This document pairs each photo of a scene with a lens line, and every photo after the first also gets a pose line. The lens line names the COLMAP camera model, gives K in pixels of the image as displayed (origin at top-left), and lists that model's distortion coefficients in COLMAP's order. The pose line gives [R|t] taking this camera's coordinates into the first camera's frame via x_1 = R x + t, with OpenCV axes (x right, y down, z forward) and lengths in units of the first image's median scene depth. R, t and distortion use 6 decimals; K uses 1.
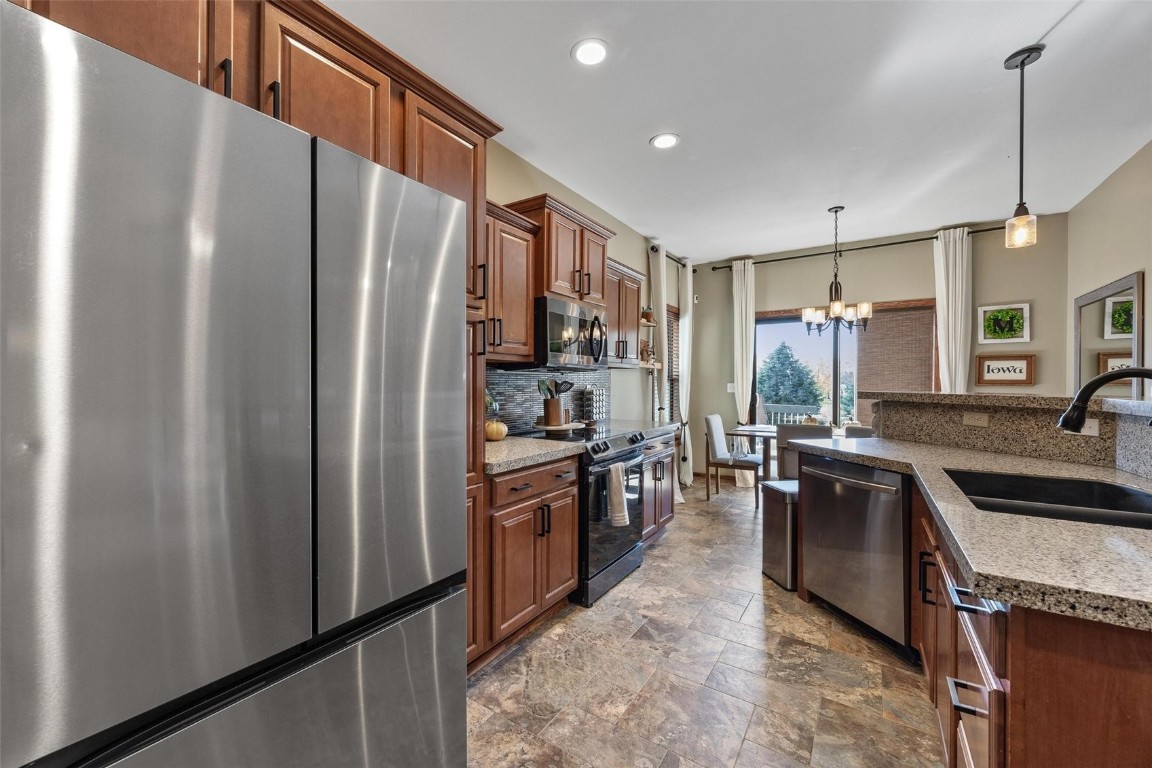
lens RADIAL K [[446.6, 0, 573.1], [0, 446.6, 385.5], [0, 0, 1]] dist [-0.002656, 0.000901]
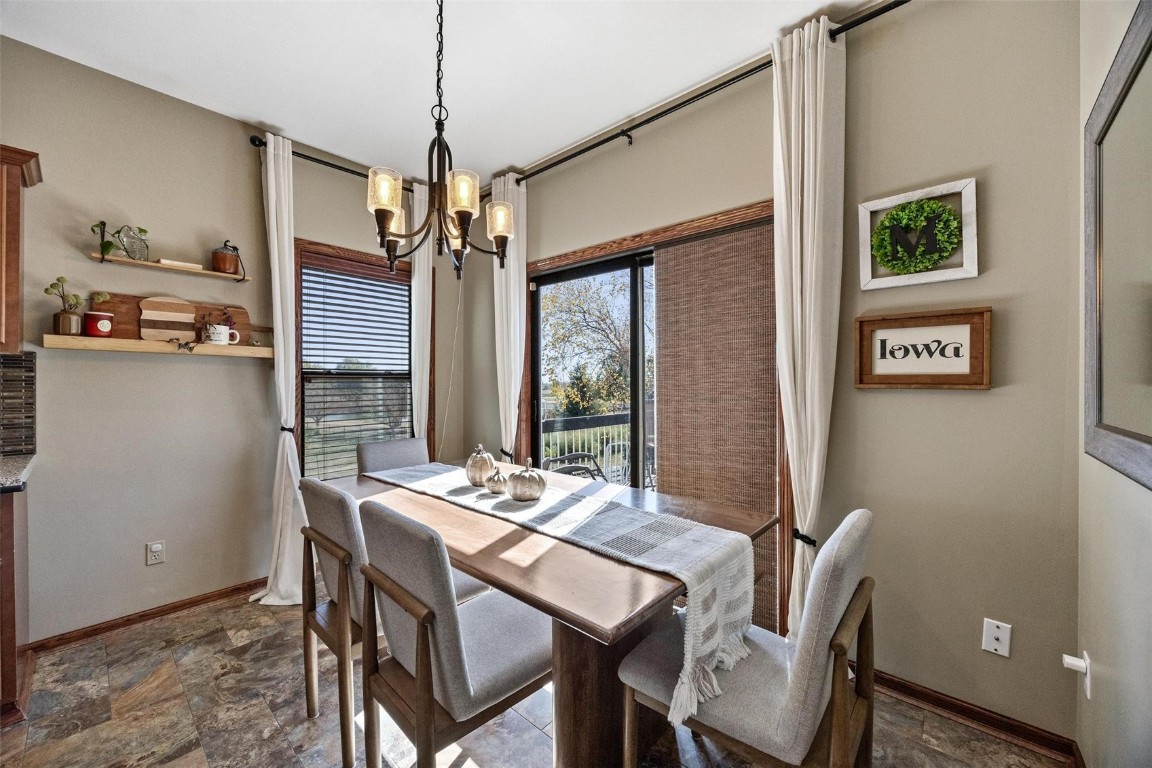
lens RADIAL K [[446.6, 0, 568.8], [0, 446.6, 382.5], [0, 0, 1]] dist [-0.002656, 0.000901]
pose [[0.991658, 0.000605, -0.128897, 0.737777], [-0.002540, 0.999887, -0.014847, 0.001190], [0.128873, 0.015051, 0.991547, 0.583807]]
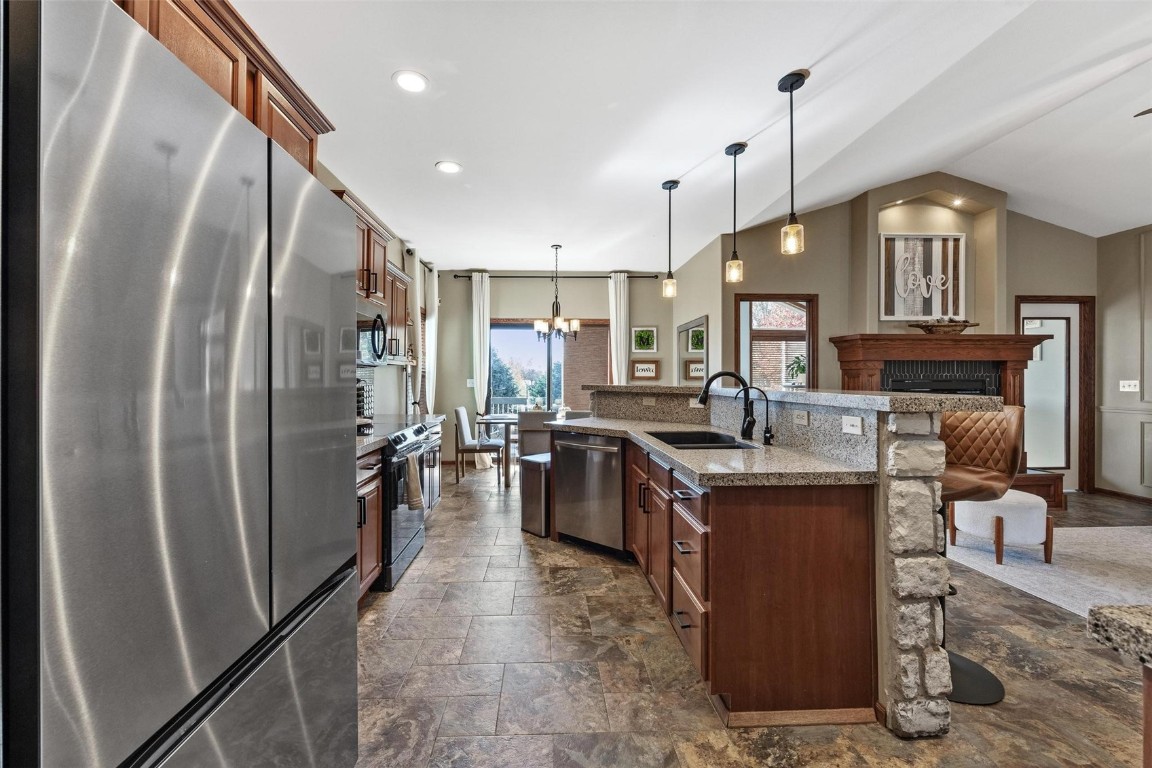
lens RADIAL K [[446.6, 0, 547.0], [0, 446.6, 378.8], [0, 0, 1]] dist [-0.002656, 0.000901]
pose [[0.817486, -0.002133, 0.575944, -0.196817], [0.005036, 0.999981, -0.003444, -0.000851], [-0.575926, 0.005716, 0.817482, -0.059946]]
